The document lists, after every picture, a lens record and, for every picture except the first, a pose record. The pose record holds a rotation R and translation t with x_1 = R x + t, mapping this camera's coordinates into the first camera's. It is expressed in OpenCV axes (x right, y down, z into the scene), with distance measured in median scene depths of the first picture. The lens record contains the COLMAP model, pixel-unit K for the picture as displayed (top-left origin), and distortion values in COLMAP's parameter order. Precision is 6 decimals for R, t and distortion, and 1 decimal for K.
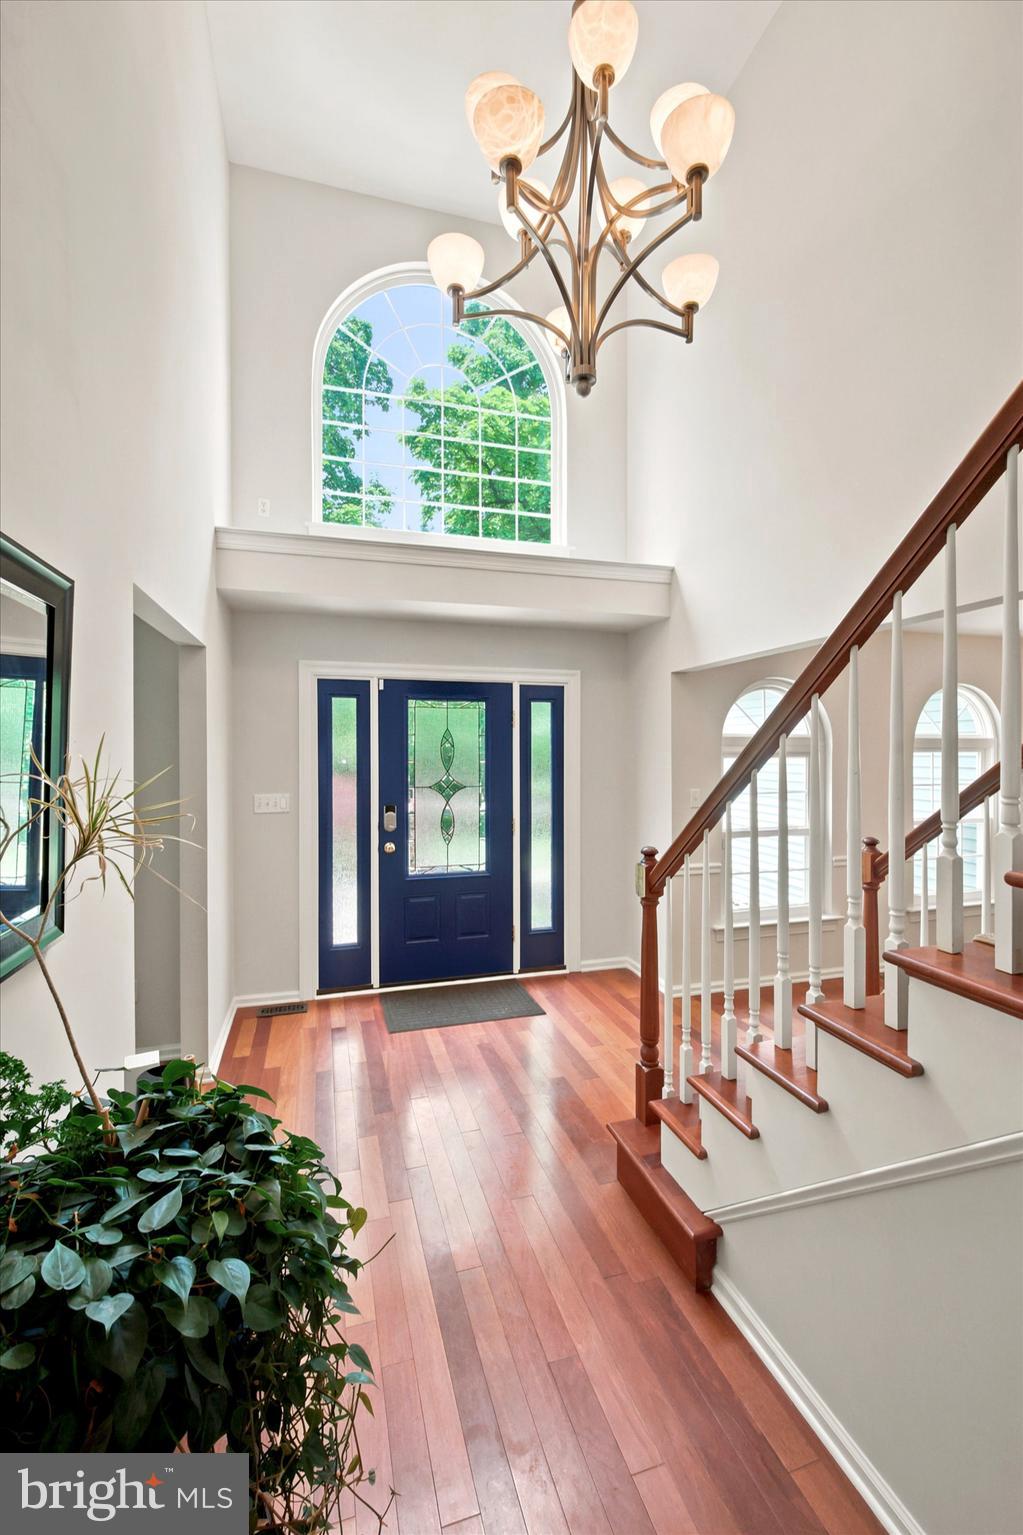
lens RADIAL K [[638.9, 0, 510.6], [0, 638.9, 758.5], [0, 0, 1]] dist [0.002465, 0.000109]
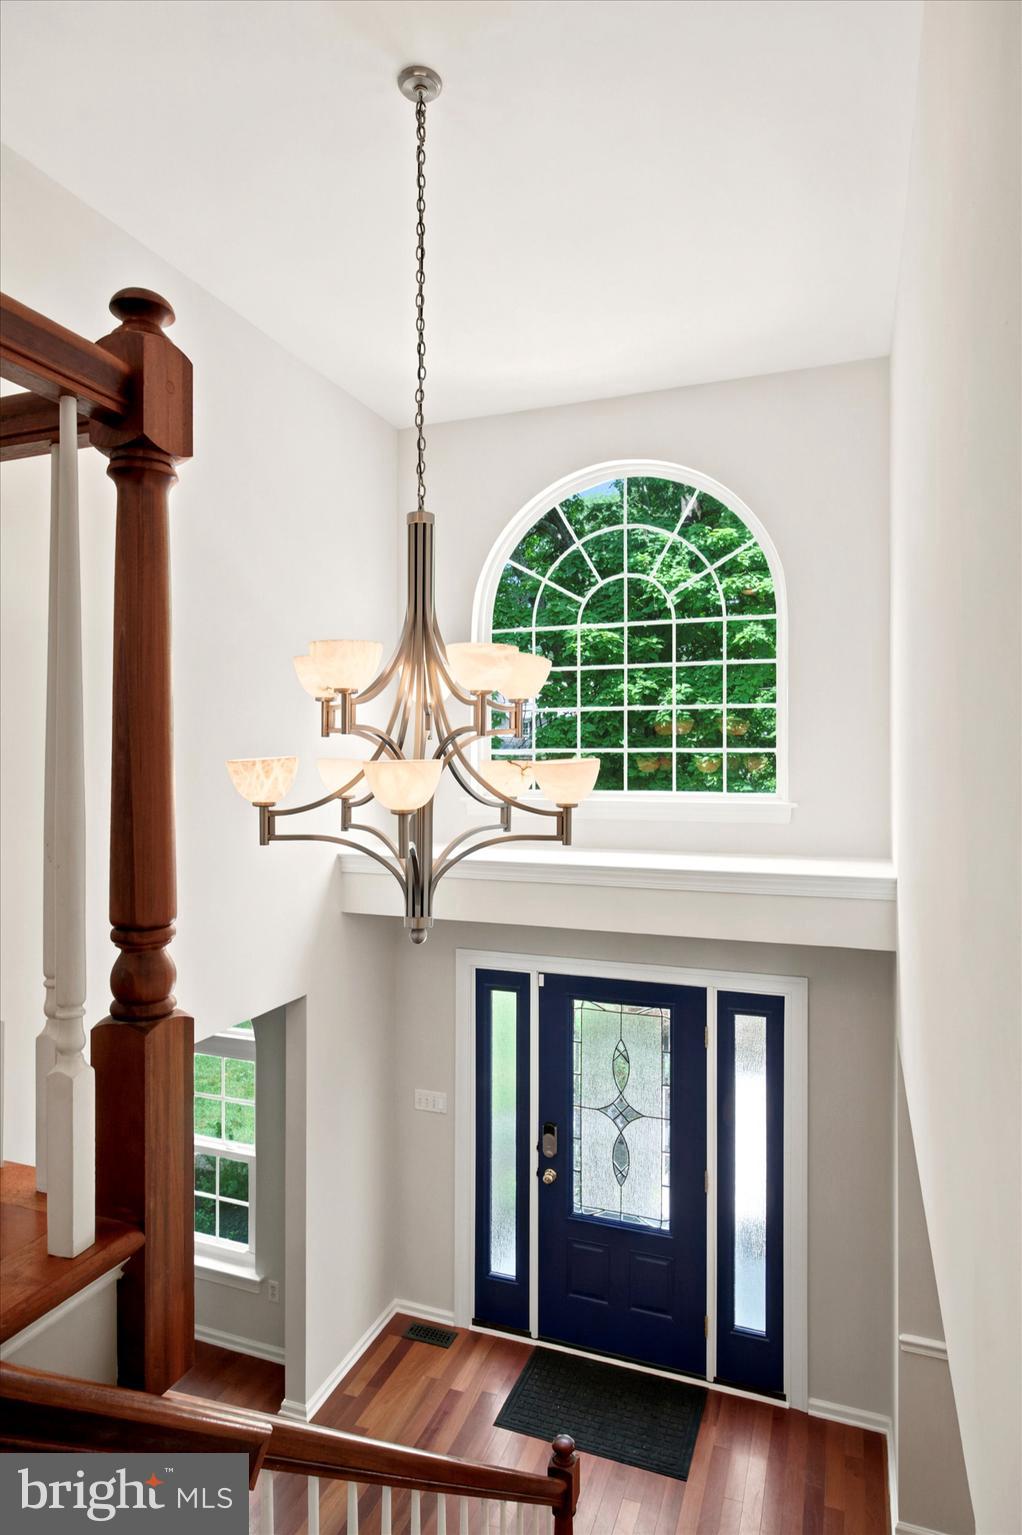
lens RADIAL K [[880.5, 0, 513.2], [0, 880.5, 763.6], [0, 0, 1]] dist [0.005014, -0.000549]
pose [[0.797275, 0.004461, -0.603600, 0.461359], [-0.005866, 0.999983, -0.000358, -0.393973], [0.603588, 0.003826, 0.797287, 0.045641]]
